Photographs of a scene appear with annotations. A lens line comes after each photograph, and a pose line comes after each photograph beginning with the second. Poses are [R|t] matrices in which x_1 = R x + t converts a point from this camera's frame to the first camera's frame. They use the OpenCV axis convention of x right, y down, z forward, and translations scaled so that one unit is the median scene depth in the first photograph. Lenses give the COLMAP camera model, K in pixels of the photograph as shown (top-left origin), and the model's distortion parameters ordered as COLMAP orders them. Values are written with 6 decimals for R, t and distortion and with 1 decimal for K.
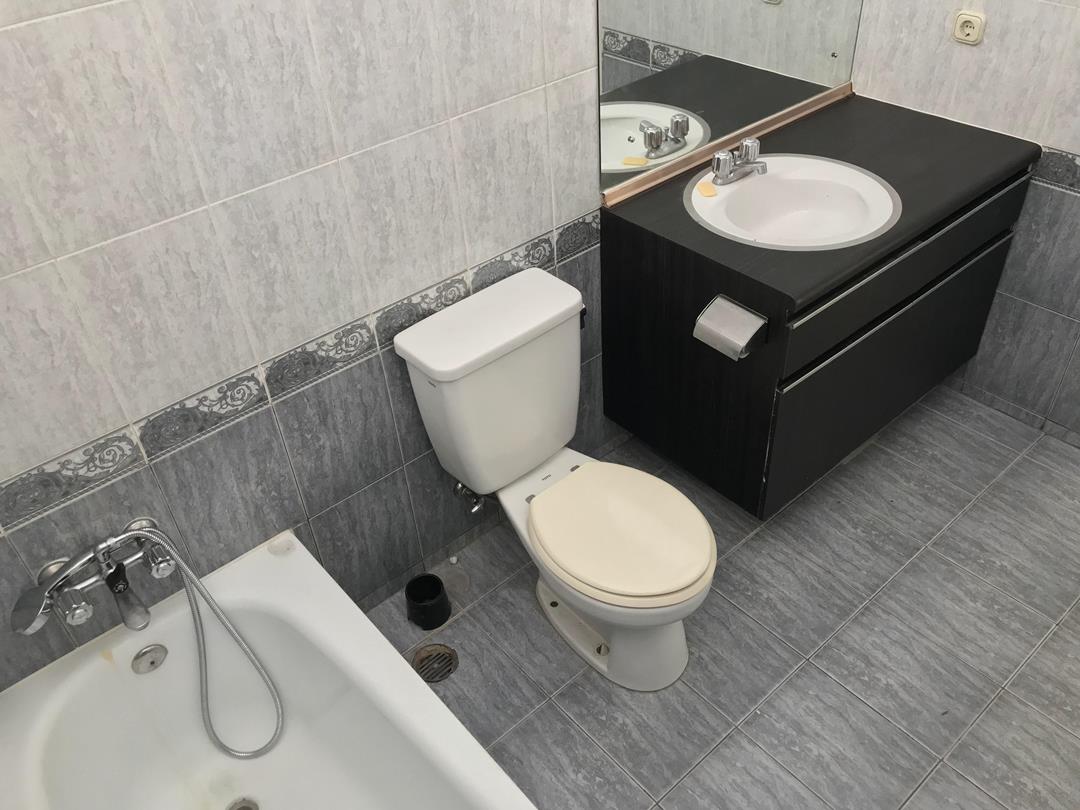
lens RADIAL K [[883.0, 0, 540.0], [0, 883.0, 405.0], [0, 0, 1]] dist [0.050548, -0.099777]
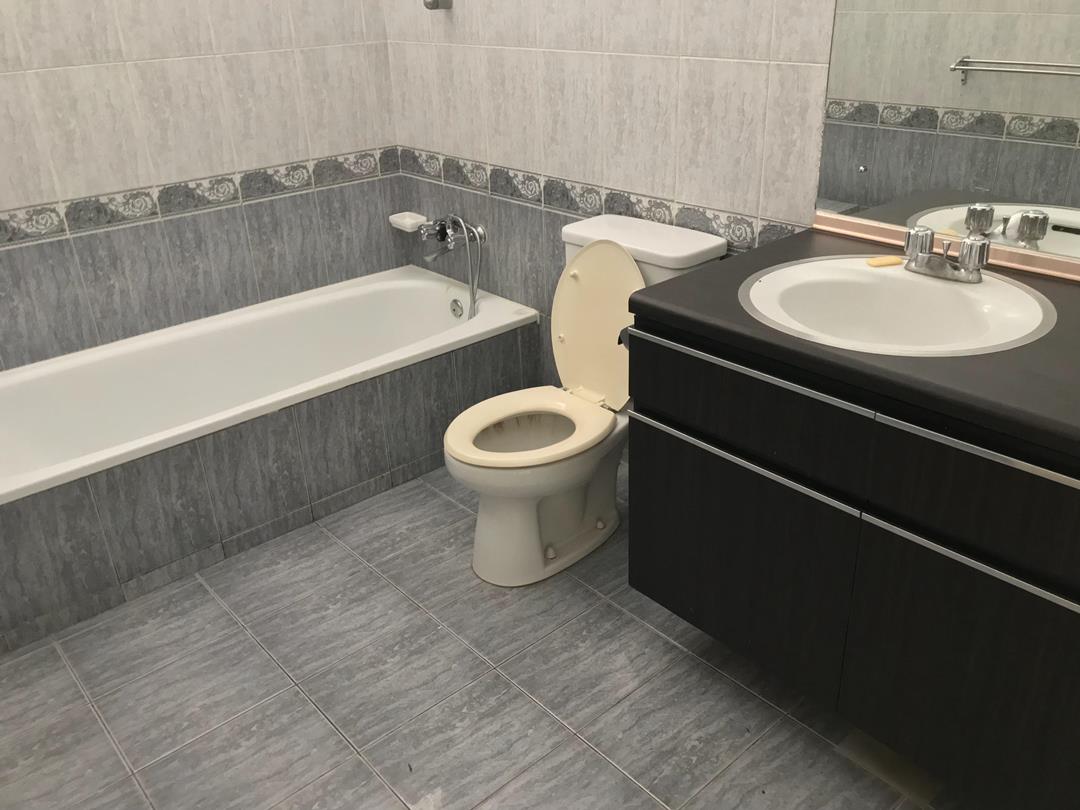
lens RADIAL K [[885.7, 0, 545.6], [0, 885.7, 402.1], [0, 0, 1]] dist [0.010904, -0.017918]
pose [[0.018199, 0.484247, -0.874742, 1.094943], [-0.605421, 0.701598, 0.375800, -0.318128], [0.795697, 0.522748, 0.305942, 0.698802]]
